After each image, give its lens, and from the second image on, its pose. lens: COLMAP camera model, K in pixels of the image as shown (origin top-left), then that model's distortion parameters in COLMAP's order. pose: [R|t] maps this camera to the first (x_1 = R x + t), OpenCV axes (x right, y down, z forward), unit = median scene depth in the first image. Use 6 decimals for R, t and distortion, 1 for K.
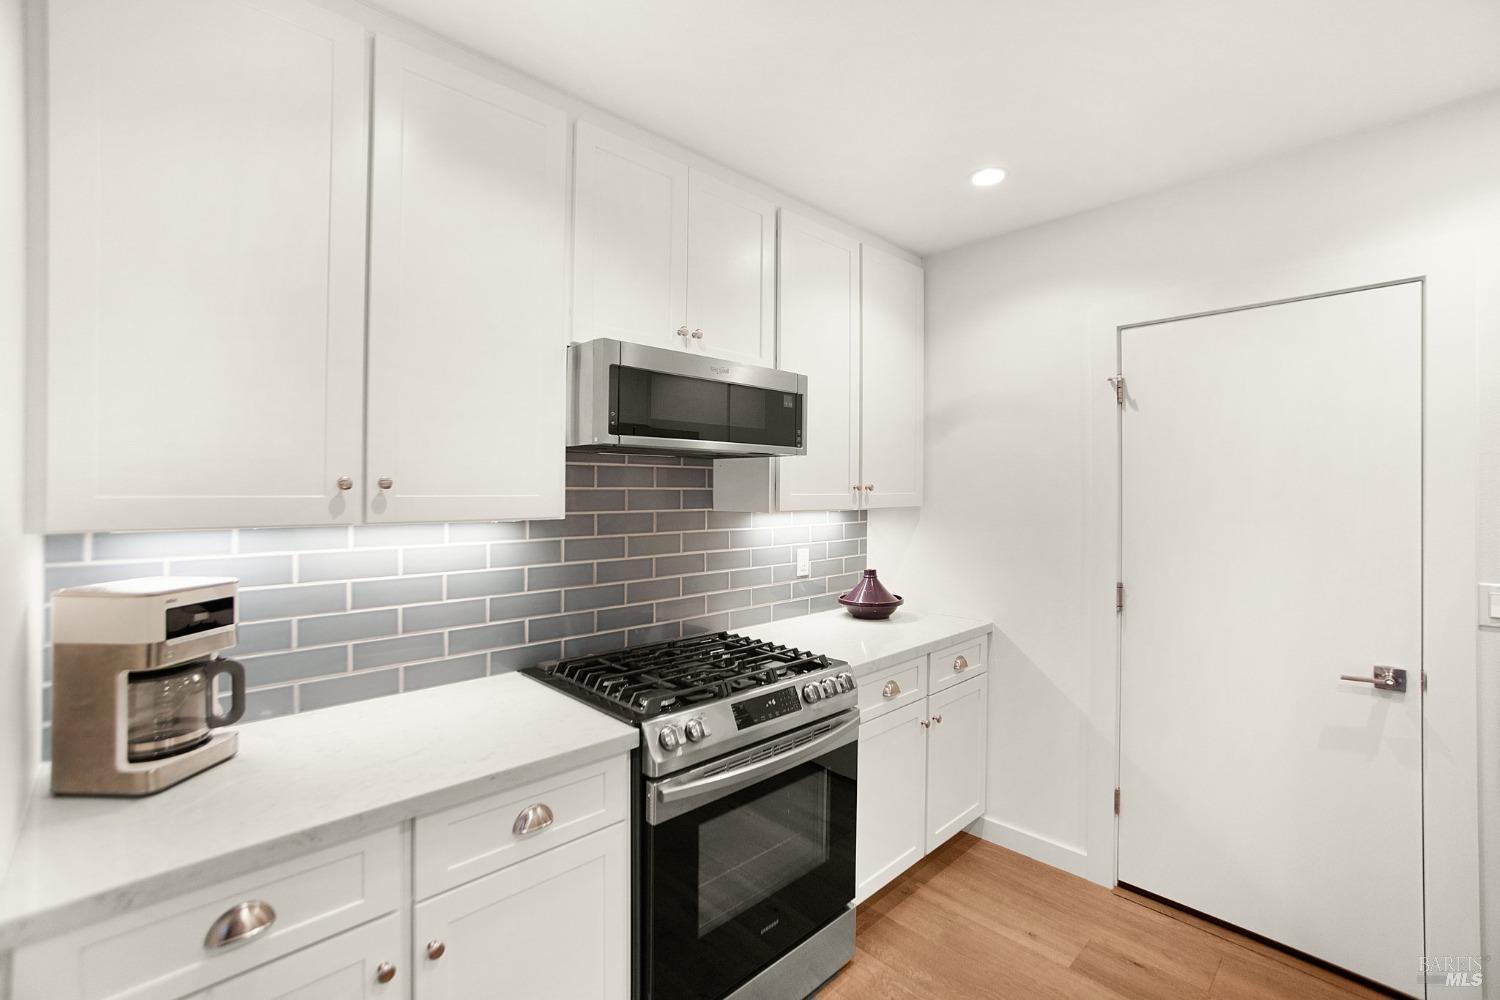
lens RADIAL K [[640.1, 0, 739.1], [0, 640.1, 489.7], [0, 0, 1]] dist [-0.019400, 0.002716]
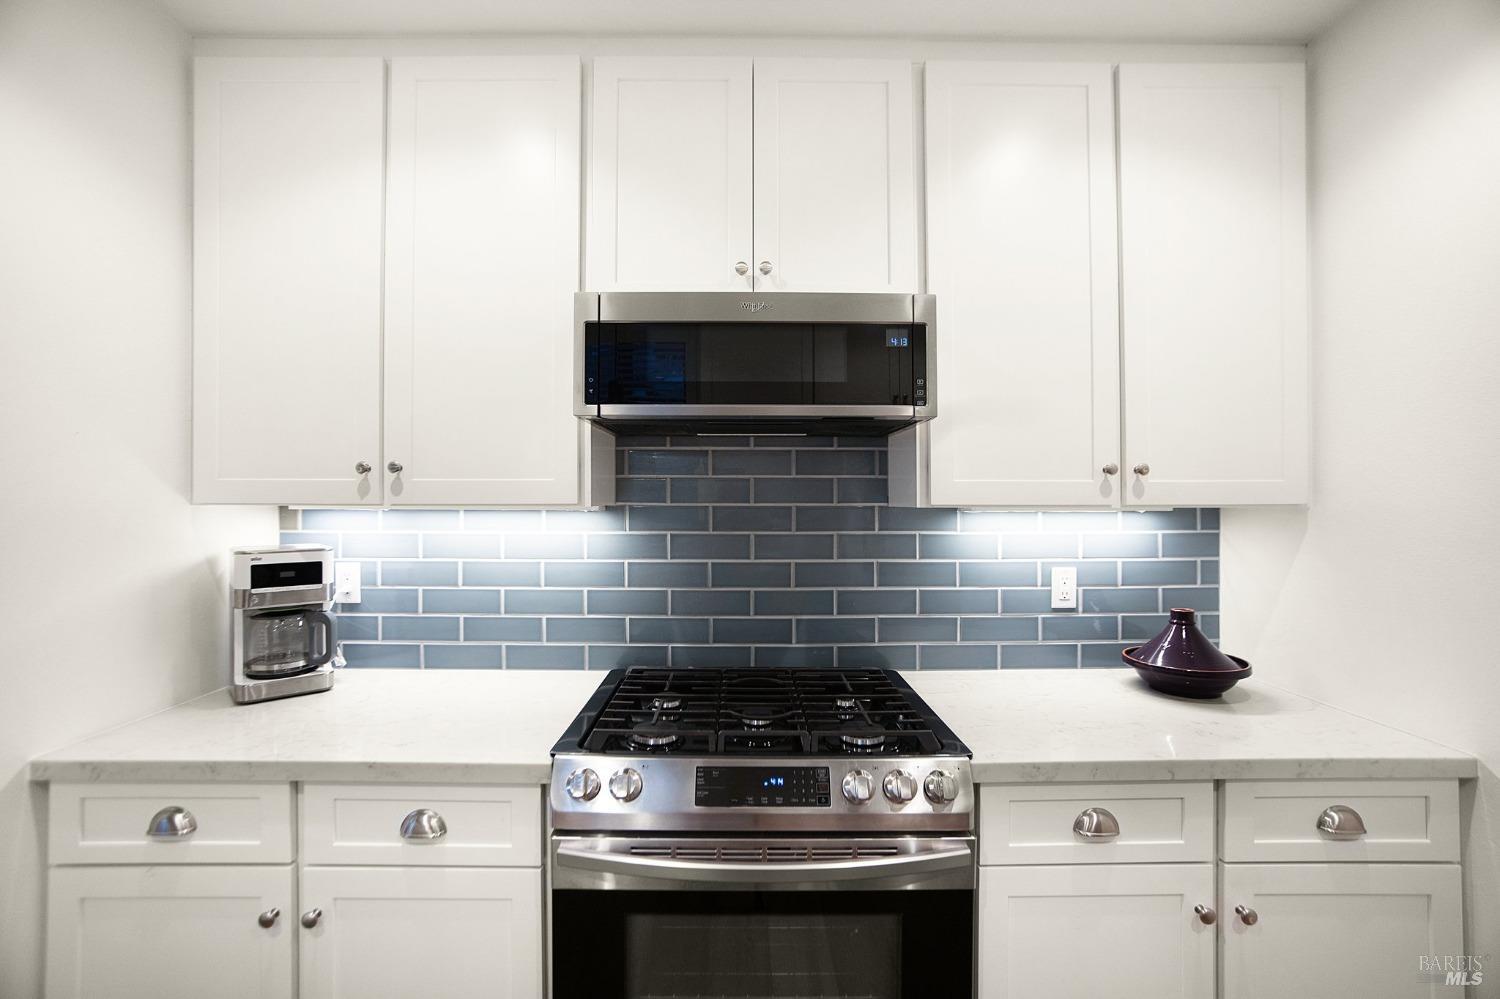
lens RADIAL K [[640.1, 0, 749.1], [0, 640.1, 496.4], [0, 0, 1]] dist [-0.019400, 0.002716]
pose [[0.737762, -0.004942, -0.675042, 0.407441], [0.000735, 0.999978, -0.006518, 0.031179], [0.675060, 0.004313, 0.737750, 0.404268]]
